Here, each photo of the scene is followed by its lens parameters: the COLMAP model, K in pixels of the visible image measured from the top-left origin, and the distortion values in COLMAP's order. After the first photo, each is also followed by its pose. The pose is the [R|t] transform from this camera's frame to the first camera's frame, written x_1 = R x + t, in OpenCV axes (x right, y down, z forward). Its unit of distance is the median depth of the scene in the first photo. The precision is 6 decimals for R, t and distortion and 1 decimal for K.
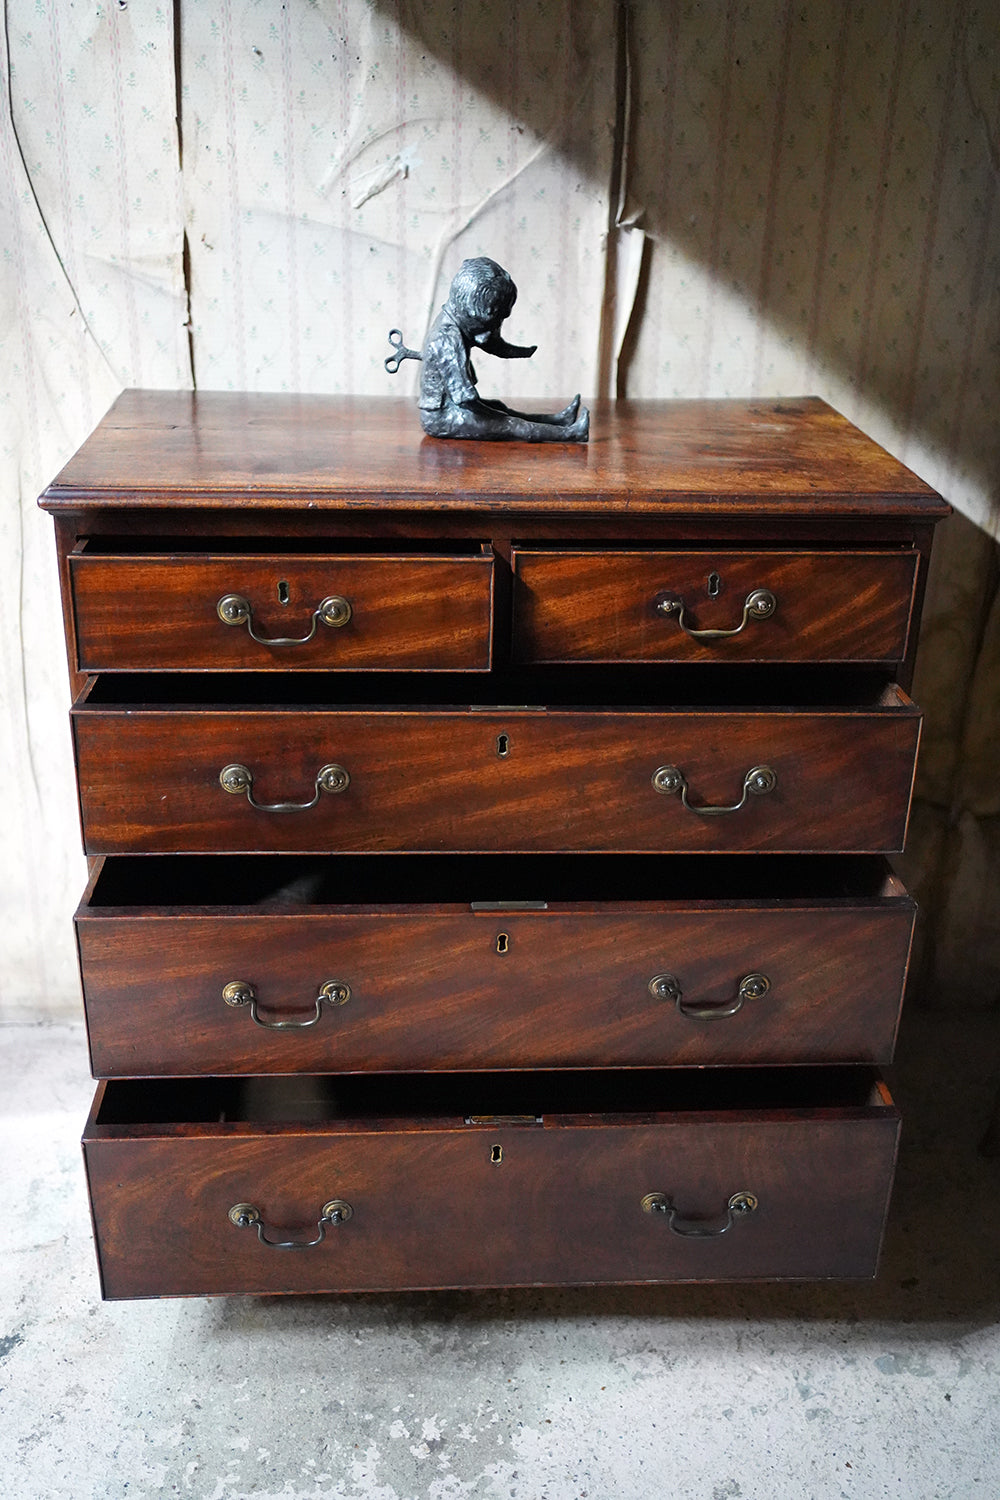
lens RADIAL K [[1522.1, 0, 505.3], [0, 1522.1, 756.0], [0, 0, 1]] dist [-0.035397, 0.170953]
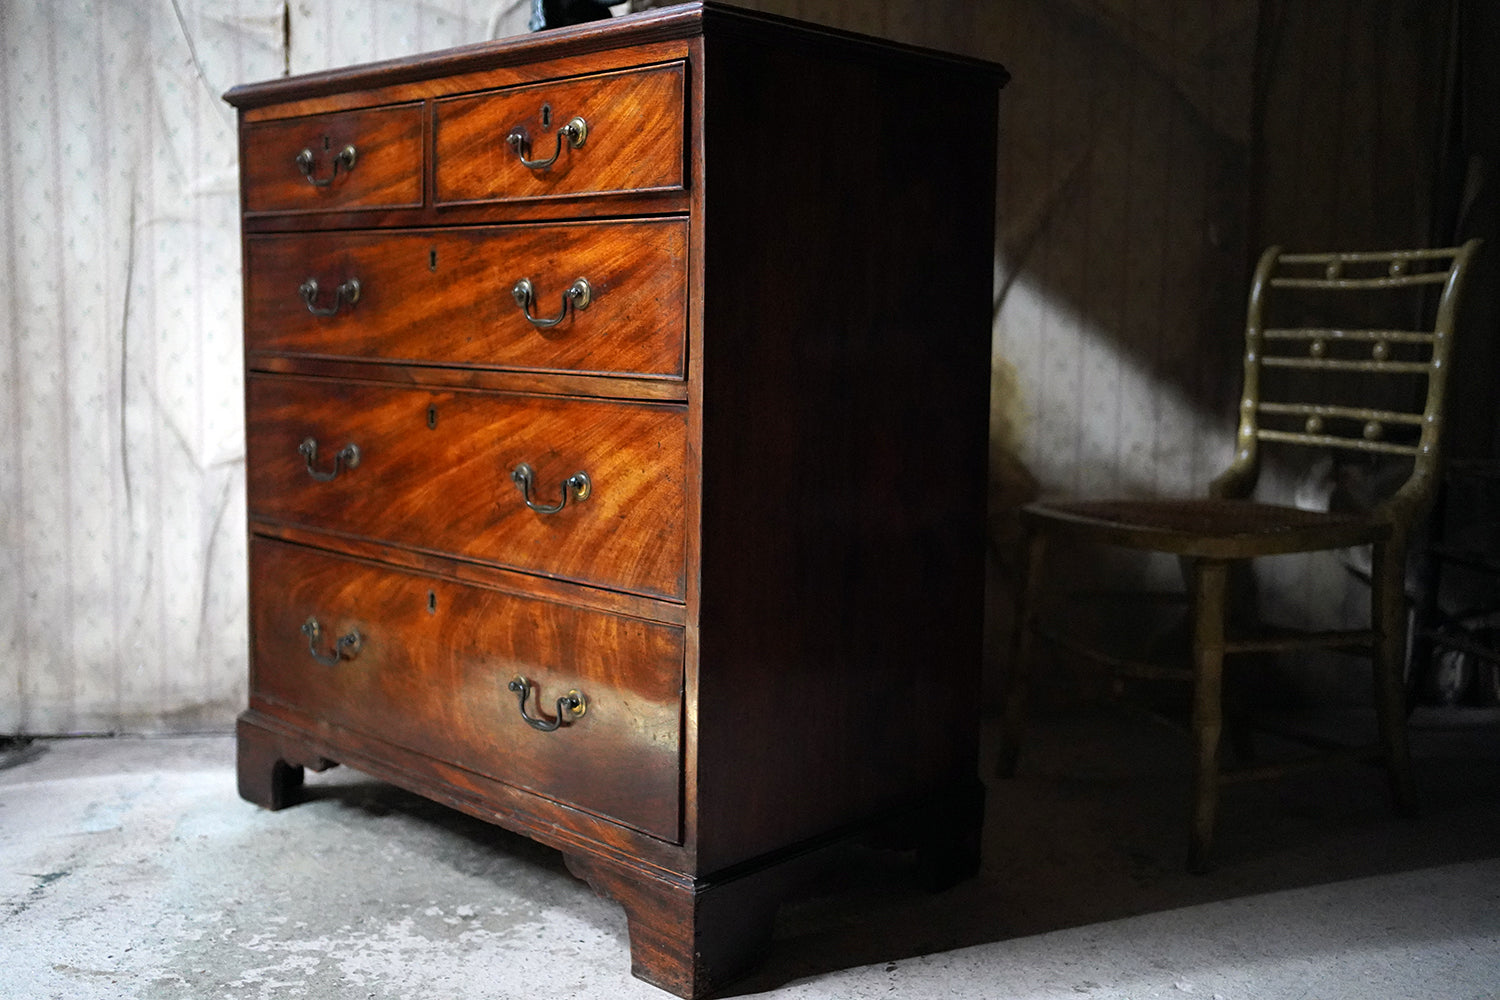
lens RADIAL K [[1523.2, 0, 751.0], [0, 1523.2, 496.6], [0, 0, 1]] dist [-0.034227, 0.160007]
pose [[0.996557, -0.017985, 0.080942, 0.060586], [0.041557, 0.953072, -0.299878, 0.438536], [-0.071751, 0.302209, 0.950537, -0.088271]]
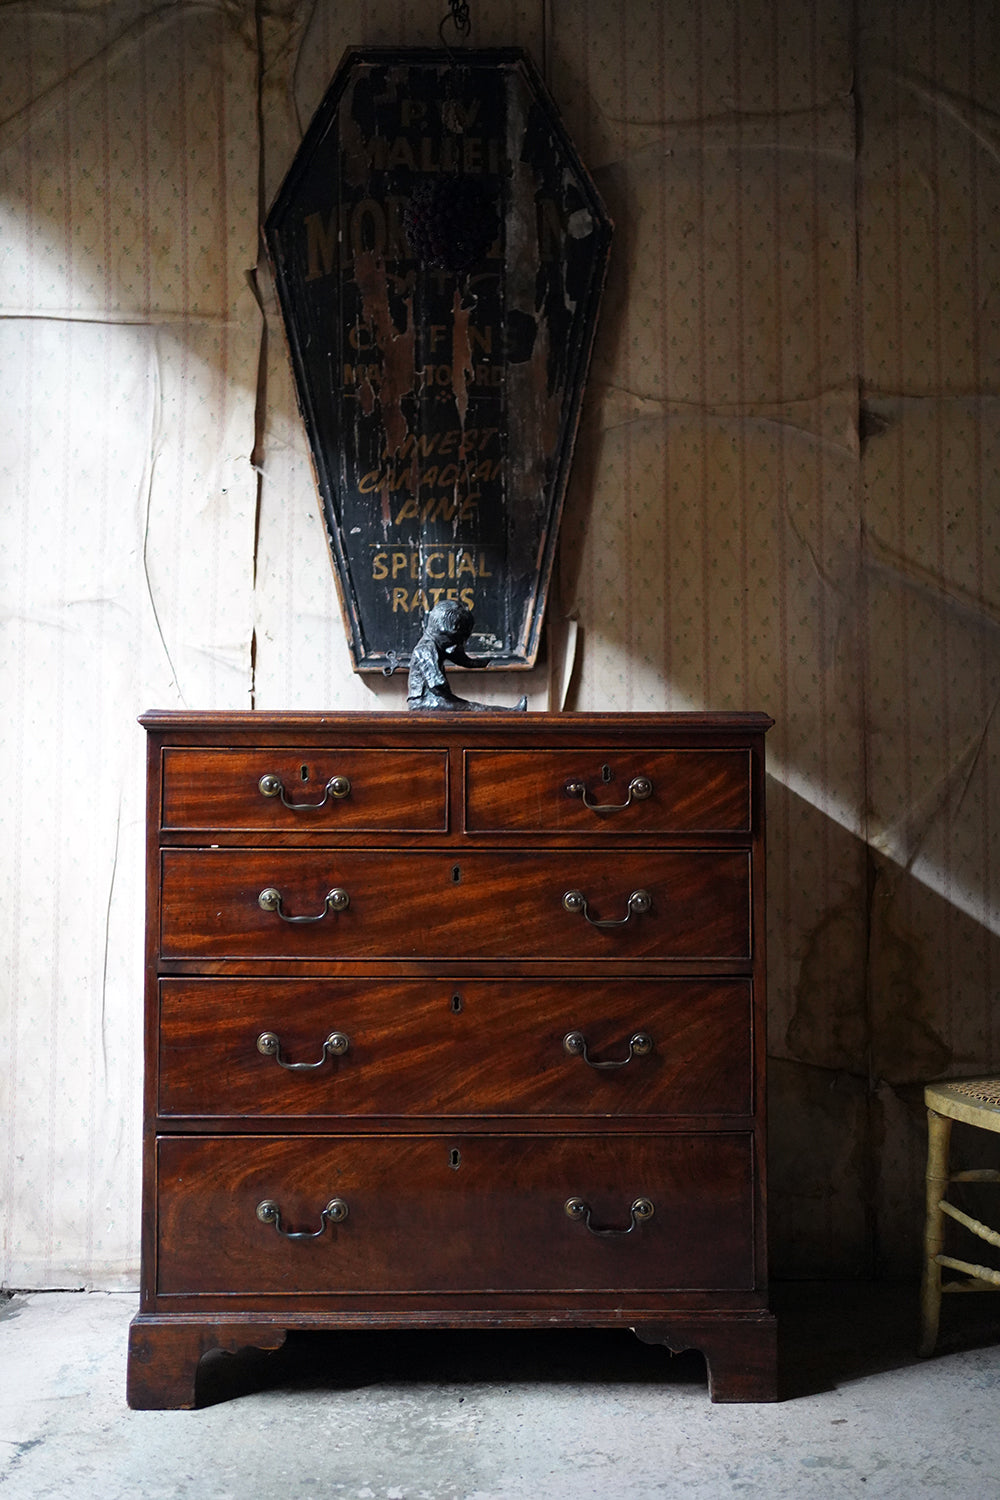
lens RADIAL K [[1522.0, 0, 504.5], [0, 1522.0, 748.5], [0, 0, 1]] dist [-0.038362, 0.172130]
pose [[0.998686, -0.027244, -0.043395, 0.085156], [0.004947, 0.894241, -0.447558, 0.404346], [0.050999, 0.446755, 0.893202, -0.218221]]
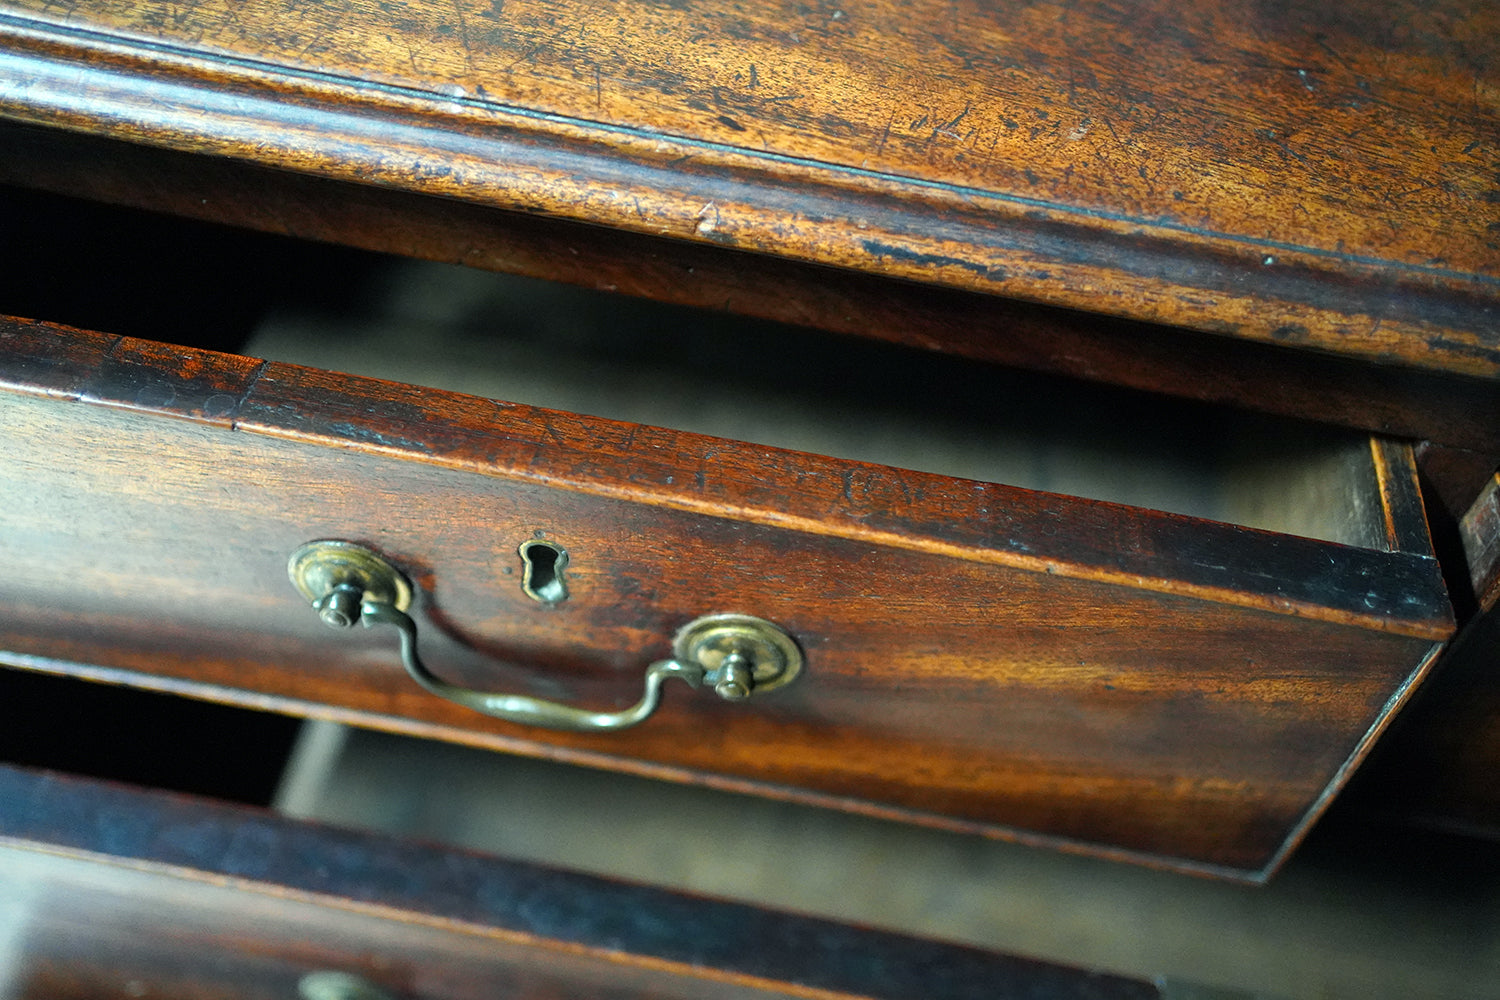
lens RADIAL K [[1523.4, 0, 750.9], [0, 1523.4, 498.9], [0, 0, 1]] dist [-0.035466, 0.164387]
pose [[0.974520, 0.208817, -0.081888, -0.075074], [-0.156114, 0.893598, 0.420846, -0.179186], [0.161055, -0.397339, 0.903429, 0.620096]]
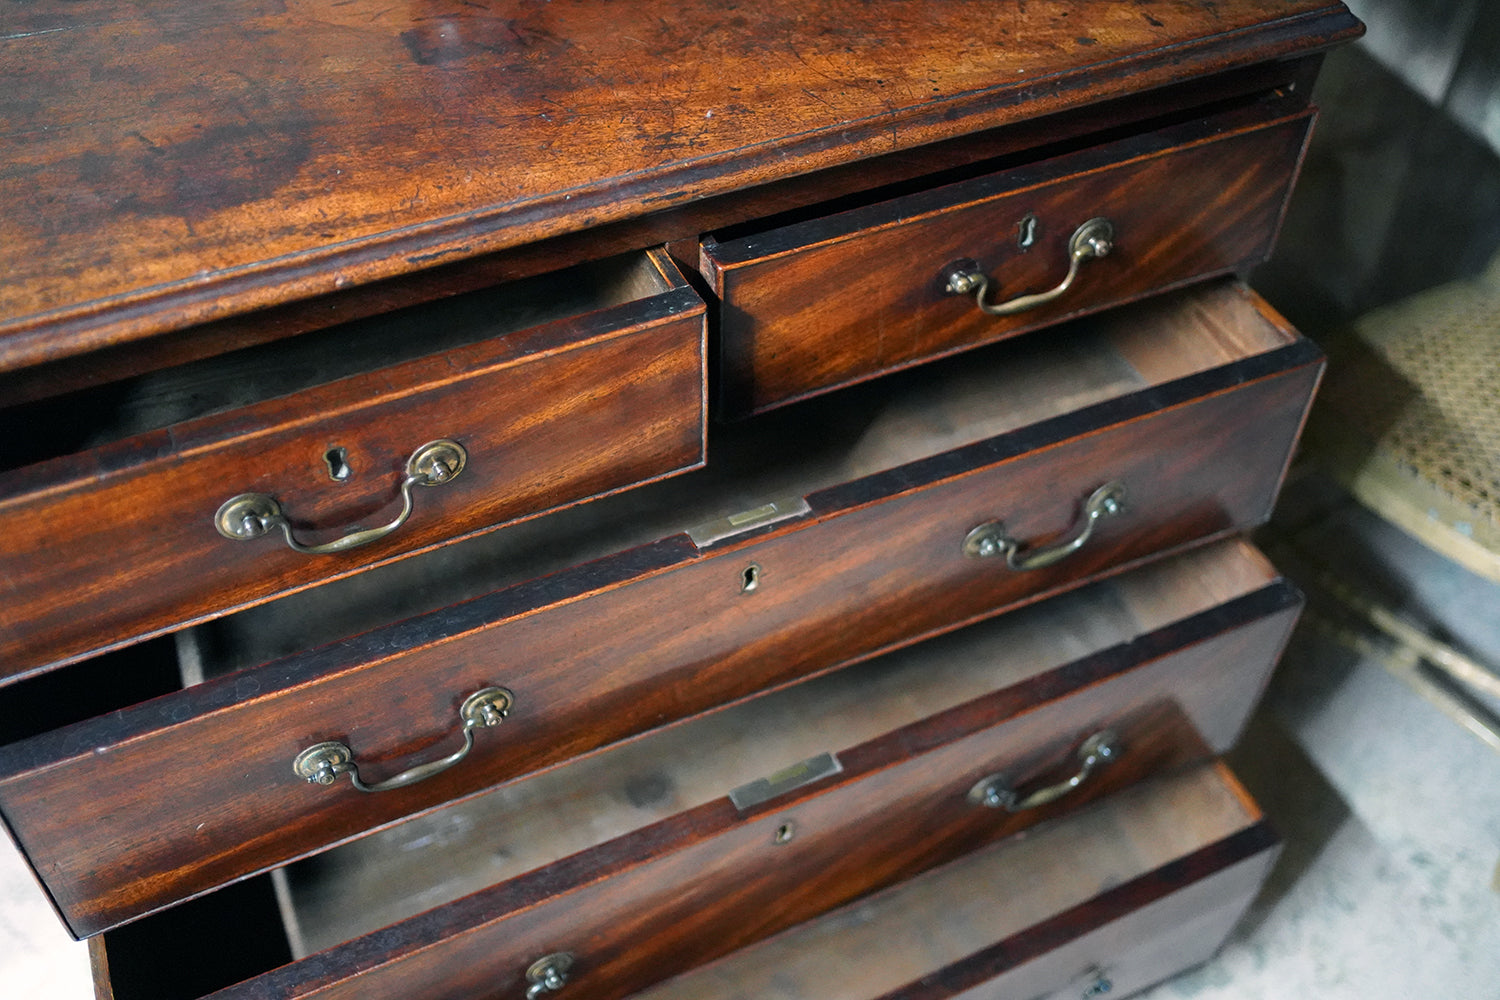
lens RADIAL K [[1523.2, 0, 751.0], [0, 1523.2, 496.6], [0, 0, 1]] dist [-0.034227, 0.160007]
pose [[0.933647, -0.259810, 0.246582, -0.113983], [0.143107, 0.901631, 0.408145, -0.228154], [-0.328367, -0.345776, 0.878985, 0.388209]]
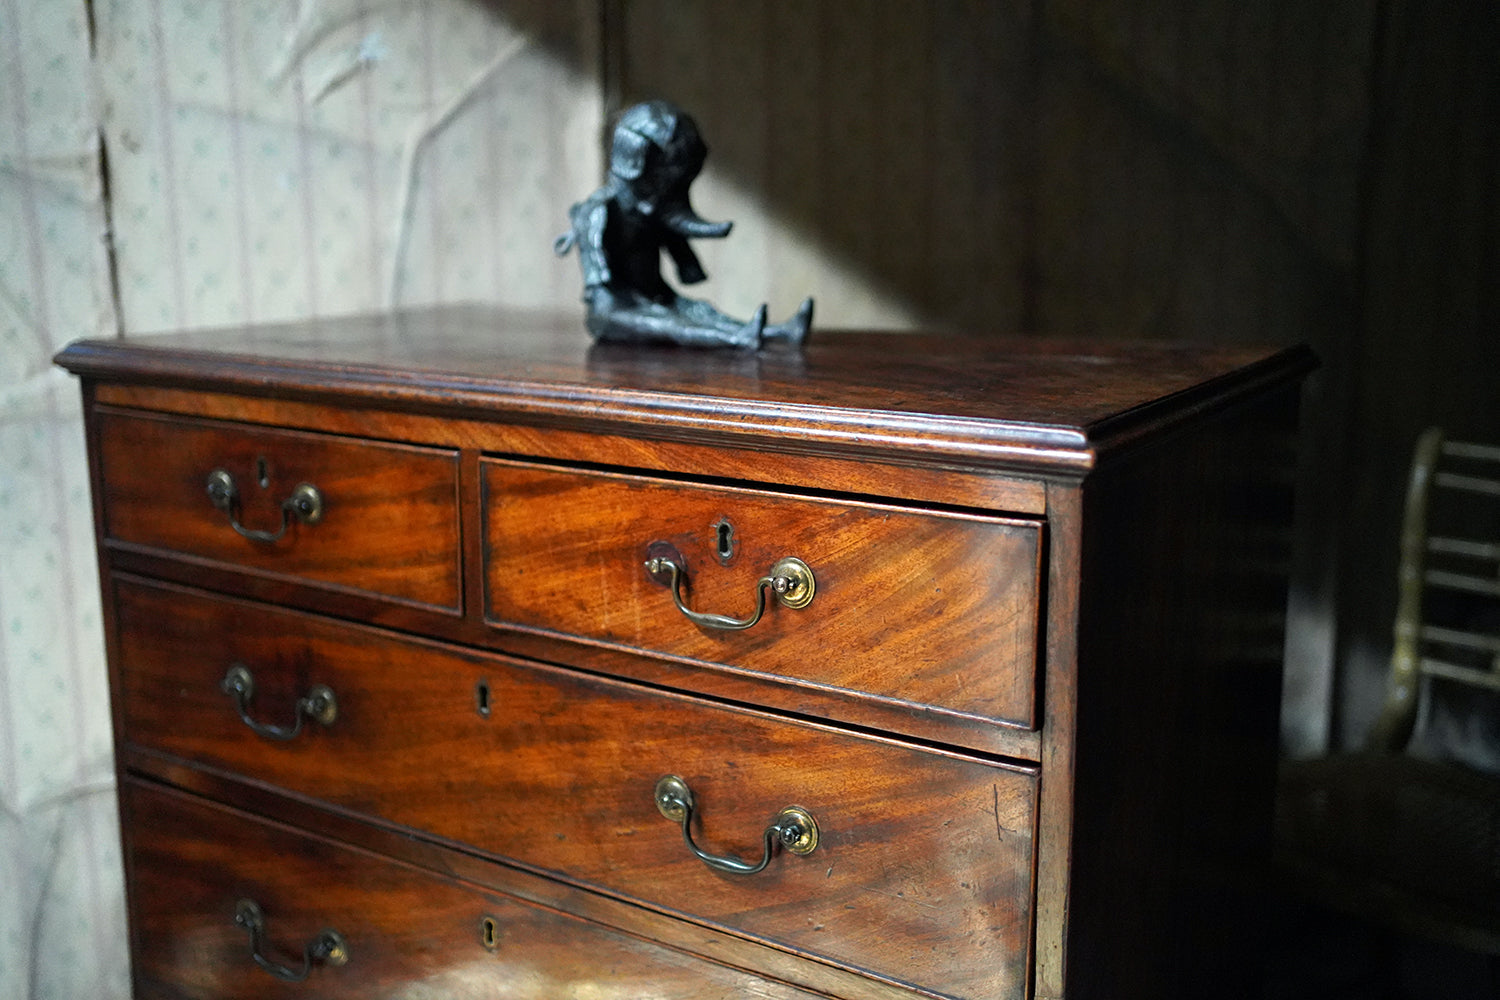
lens RADIAL K [[1518.9, 0, 751.7], [0, 1518.9, 496.2], [0, 0, 1]] dist [-0.015525, 0.142645]
pose [[0.963198, -0.079141, 0.256877, -0.099922], [0.133947, 0.969881, -0.203442, 0.068754], [-0.233040, 0.230363, 0.944788, 0.178257]]
